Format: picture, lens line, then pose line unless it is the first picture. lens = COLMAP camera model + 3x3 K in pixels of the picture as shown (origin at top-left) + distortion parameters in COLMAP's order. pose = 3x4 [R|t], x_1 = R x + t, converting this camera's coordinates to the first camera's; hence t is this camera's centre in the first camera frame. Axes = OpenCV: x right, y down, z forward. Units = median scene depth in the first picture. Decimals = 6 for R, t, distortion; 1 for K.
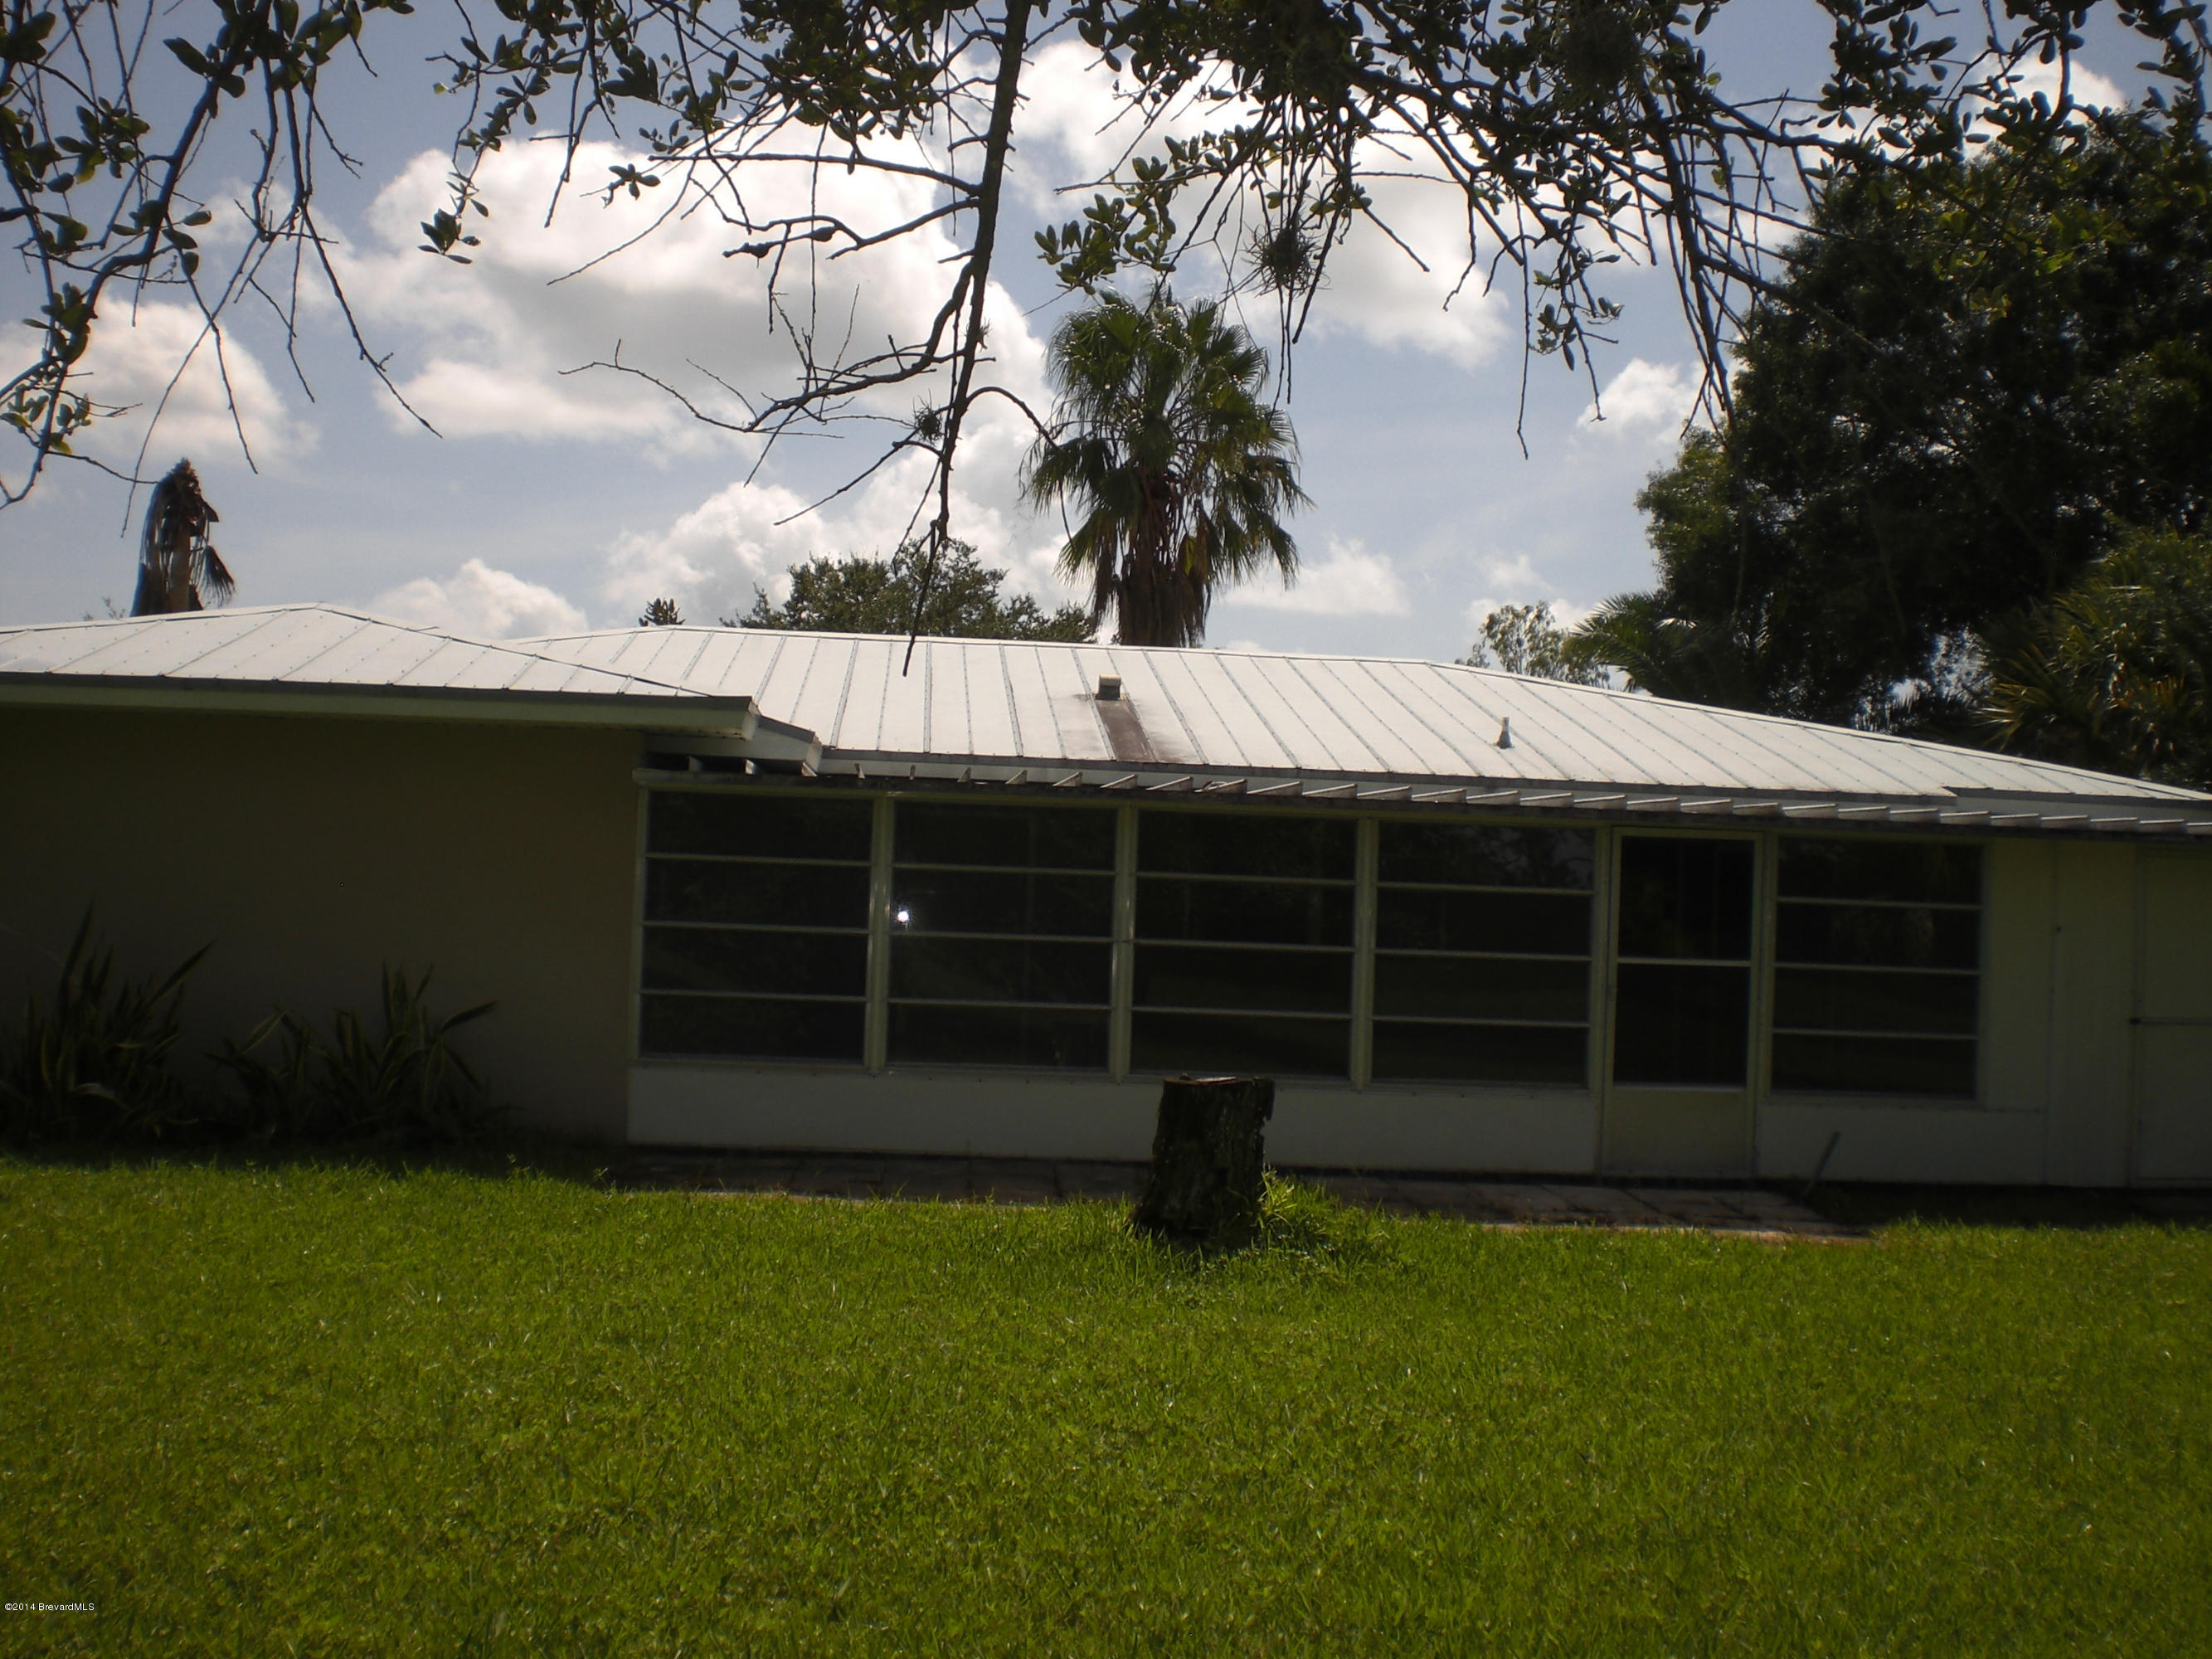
lens RADIAL K [[2512.4, 0, 1106.0], [0, 2512.4, 829.5], [0, 0, 1]] dist [-0.074256, -0.032574]
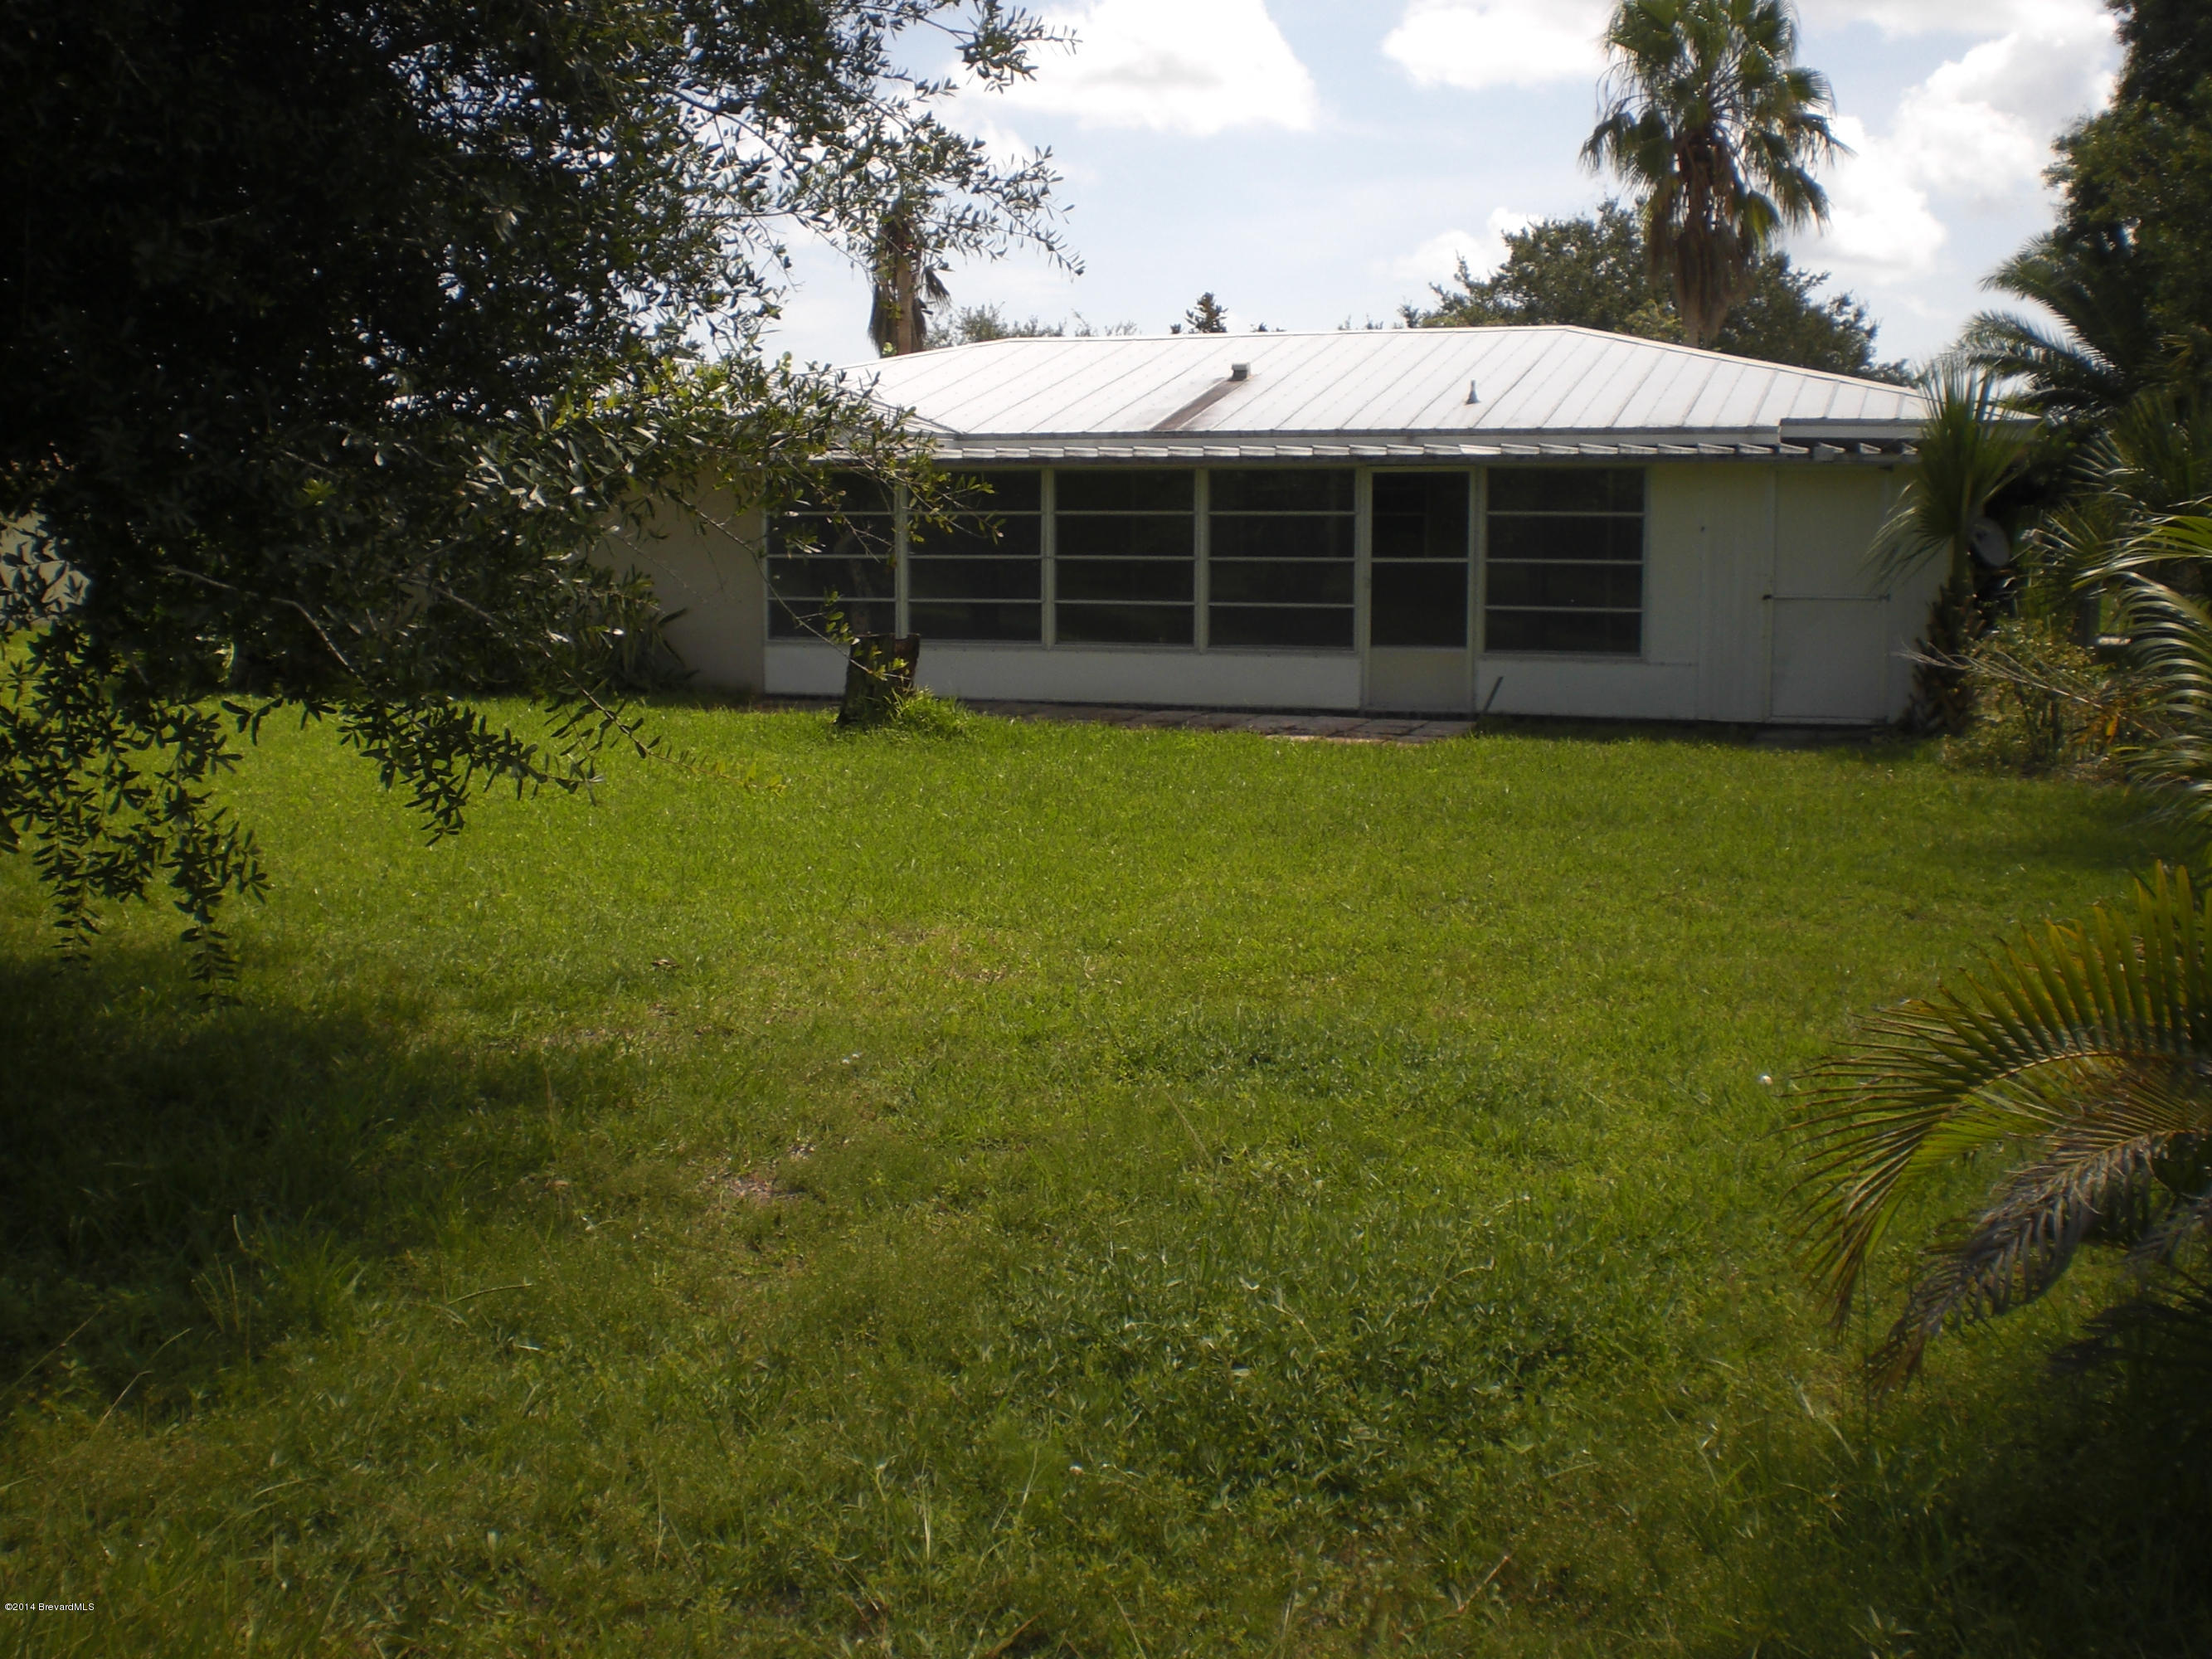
lens RADIAL K [[2512.4, 0, 1106.0], [0, 2512.4, 829.5], [0, 0, 1]] dist [-0.074256, -0.032574]
pose [[0.902671, 0.011850, -0.430168, 0.682327], [0.049553, 0.990109, 0.131258, 0.008546], [0.427469, -0.139799, 0.893155, -0.364546]]
